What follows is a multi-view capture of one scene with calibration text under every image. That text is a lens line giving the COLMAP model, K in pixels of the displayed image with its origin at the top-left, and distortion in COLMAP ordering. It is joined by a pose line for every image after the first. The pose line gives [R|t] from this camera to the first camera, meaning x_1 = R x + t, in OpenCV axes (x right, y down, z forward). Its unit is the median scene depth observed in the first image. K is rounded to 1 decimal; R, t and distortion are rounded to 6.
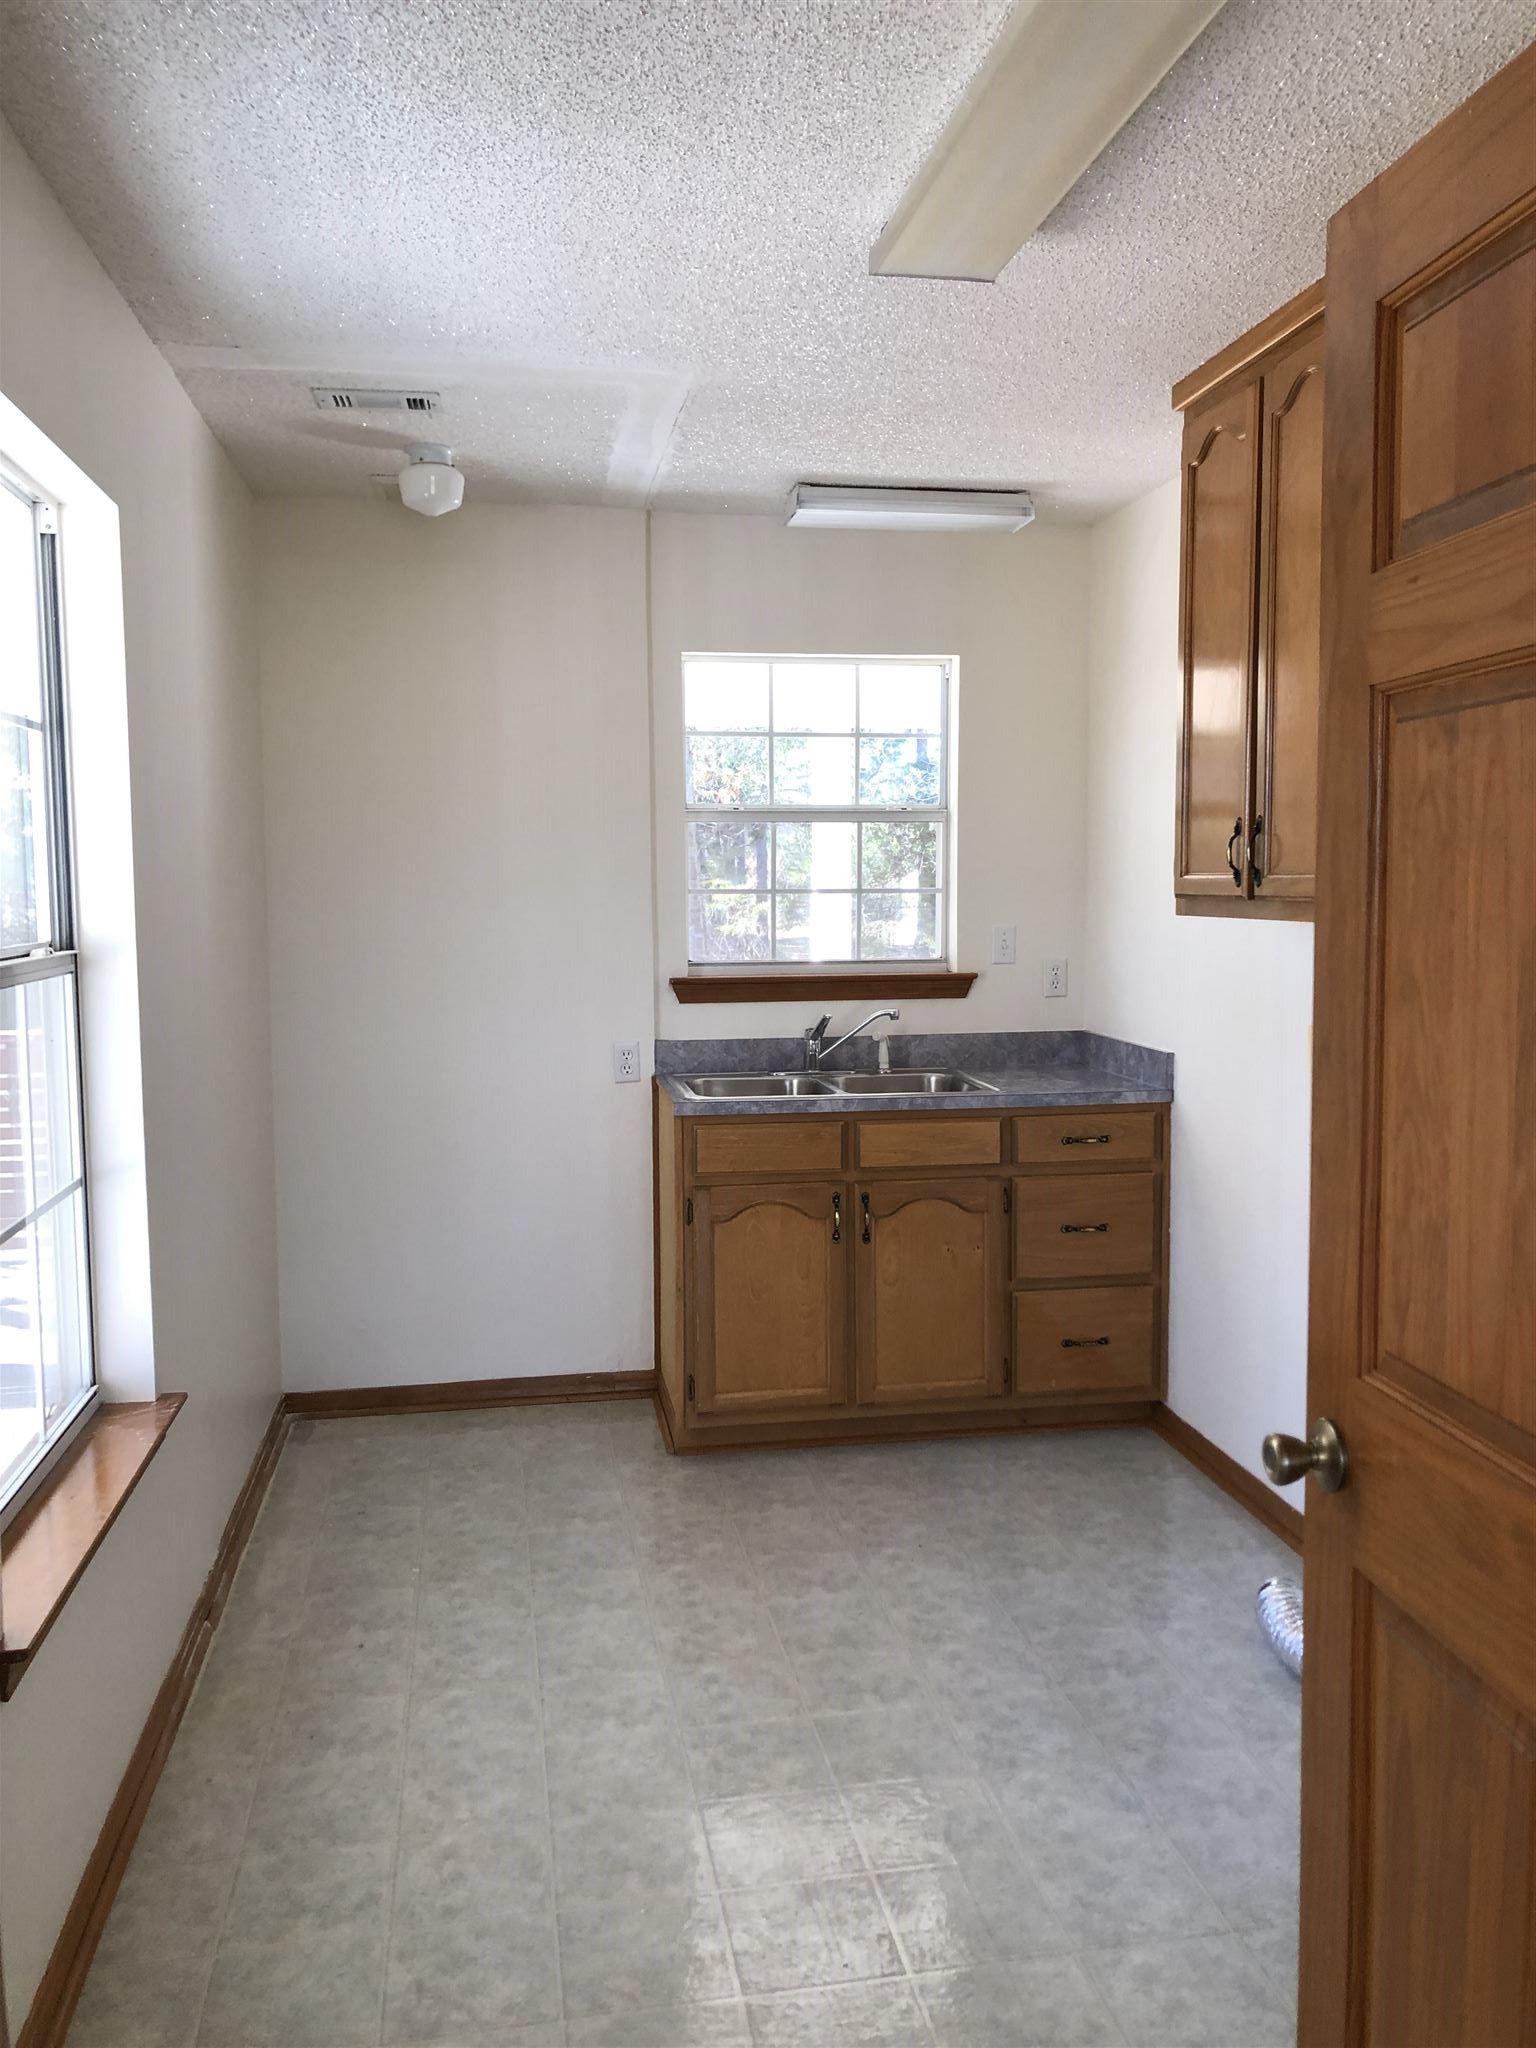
lens RADIAL K [[1709.2, 0, 768.0], [0, 1709.2, 1024.0], [0, 0, 1]] dist [0.036005, -0.040880]
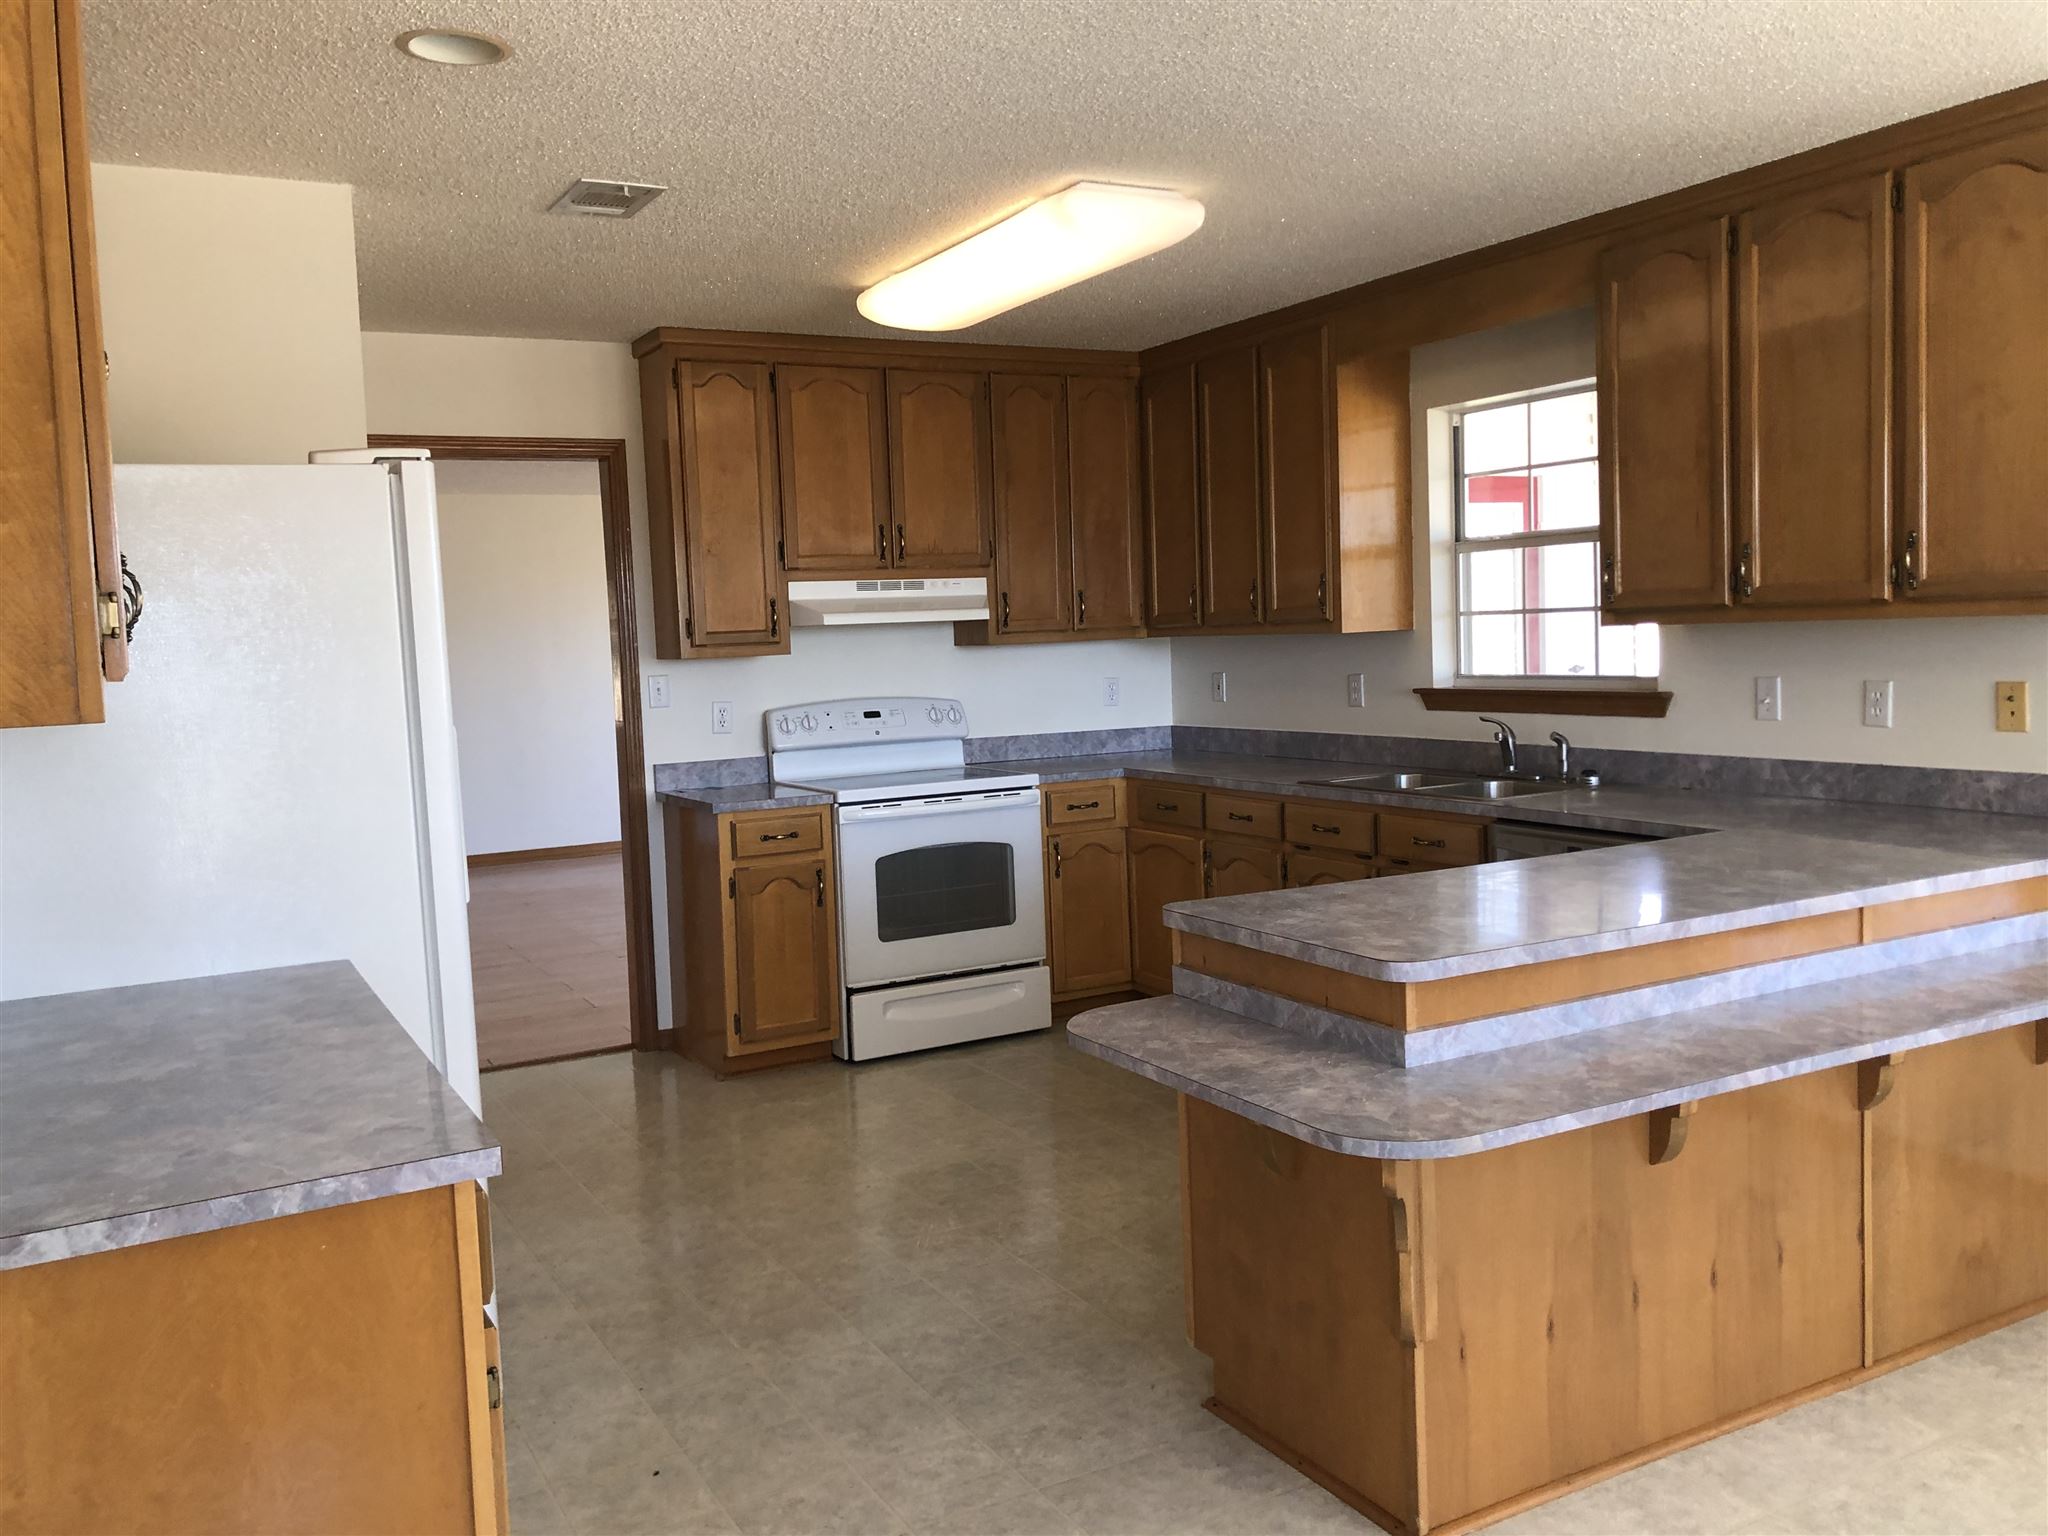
lens RADIAL K [[1709.2, 0, 1024.0], [0, 1709.2, 768.0], [0, 0, 1]] dist [0.036005, -0.040880]
pose [[0.336911, 0.067997, -0.939078, 0.933595], [-0.047279, 0.997352, 0.055254, -0.023111], [0.940349, 0.025783, 0.339234, 0.330644]]
